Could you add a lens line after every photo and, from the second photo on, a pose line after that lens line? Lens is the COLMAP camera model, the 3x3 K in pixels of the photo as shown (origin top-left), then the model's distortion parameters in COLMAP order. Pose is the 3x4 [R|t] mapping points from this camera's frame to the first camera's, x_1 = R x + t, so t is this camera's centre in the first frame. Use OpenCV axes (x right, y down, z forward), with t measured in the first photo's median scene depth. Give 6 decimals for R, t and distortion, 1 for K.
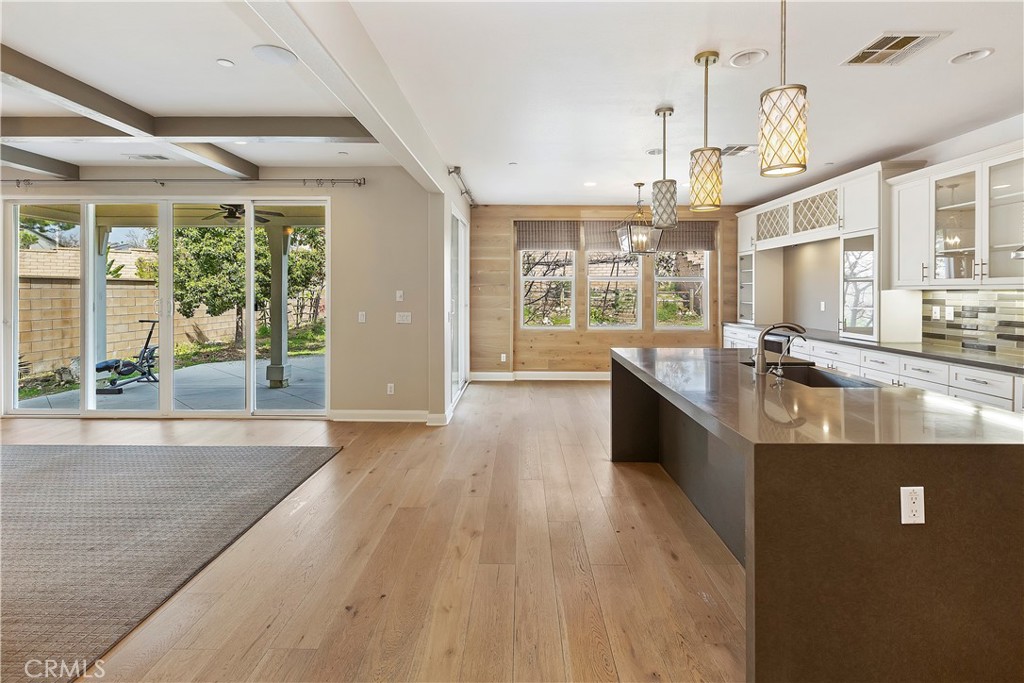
lens RADIAL K [[471.1, 0, 517.6], [0, 471.1, 288.2], [0, 0, 1]] dist [0.000055, -0.000330]
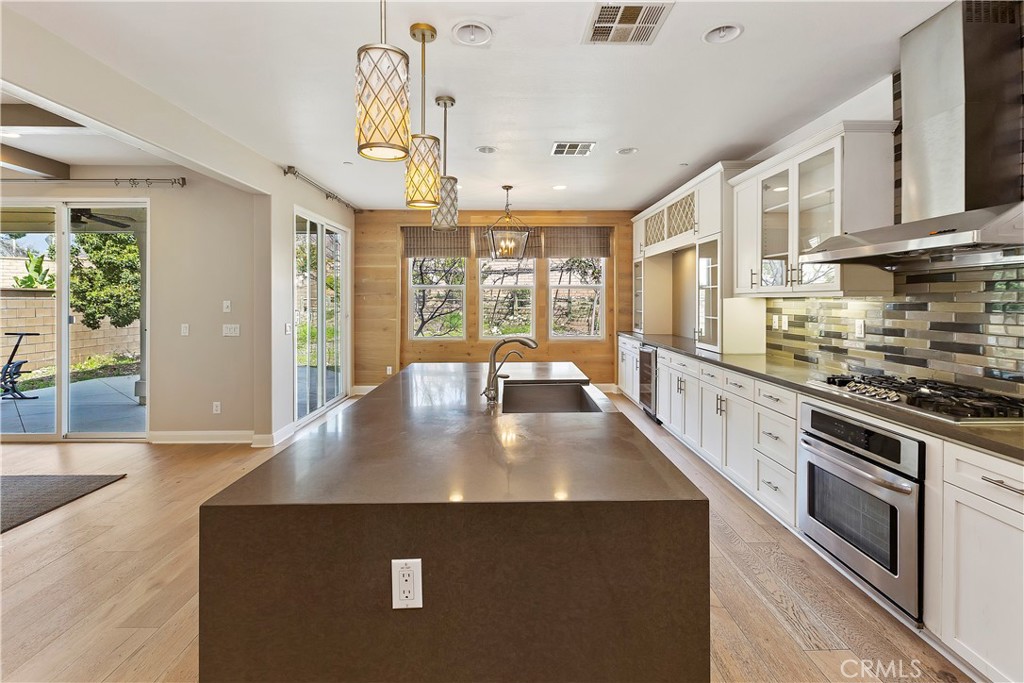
lens RADIAL K [[470.2, 0, 509.7], [0, 470.2, 295.2], [0, 0, 1]] dist [-0.001499, -0.000535]
pose [[0.999524, -0.003524, 0.030659, 0.258195], [0.003639, 0.999986, -0.003717, 0.000050], [-0.030645, 0.003827, 0.999523, 0.062649]]
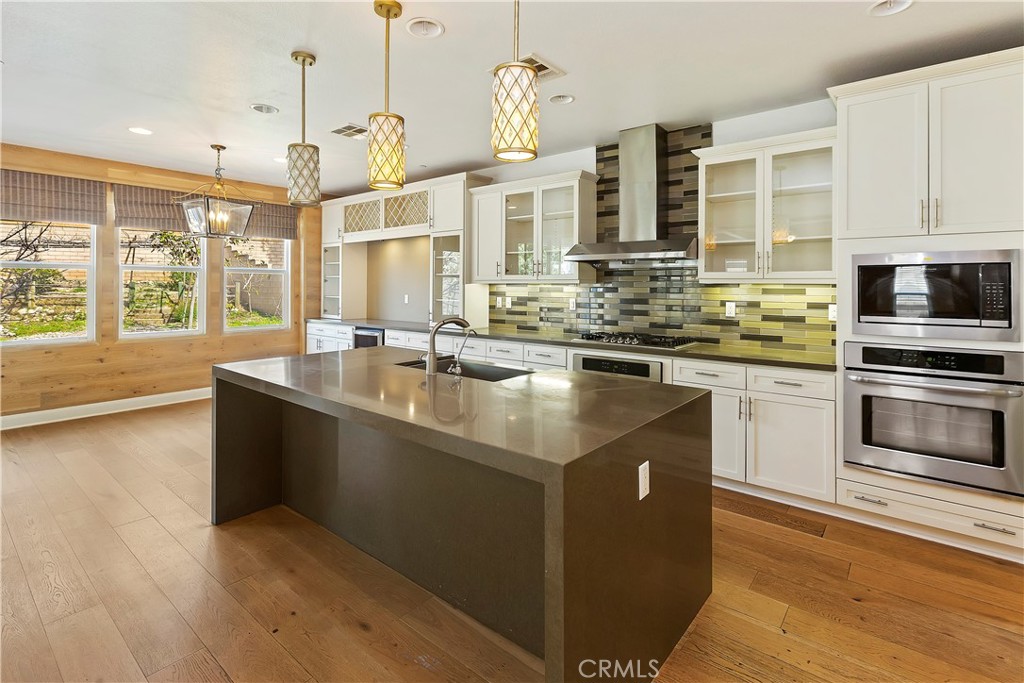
lens RADIAL K [[484.5, 0, 508.6], [0, 484.5, 281.1], [0, 0, 1]] dist [0.001746, 0.000094]
pose [[0.632306, 0.006285, 0.774693, -0.062682], [-0.005367, 0.999979, -0.003732, 0.000534], [-0.774700, -0.001798, 0.632326, 0.138941]]
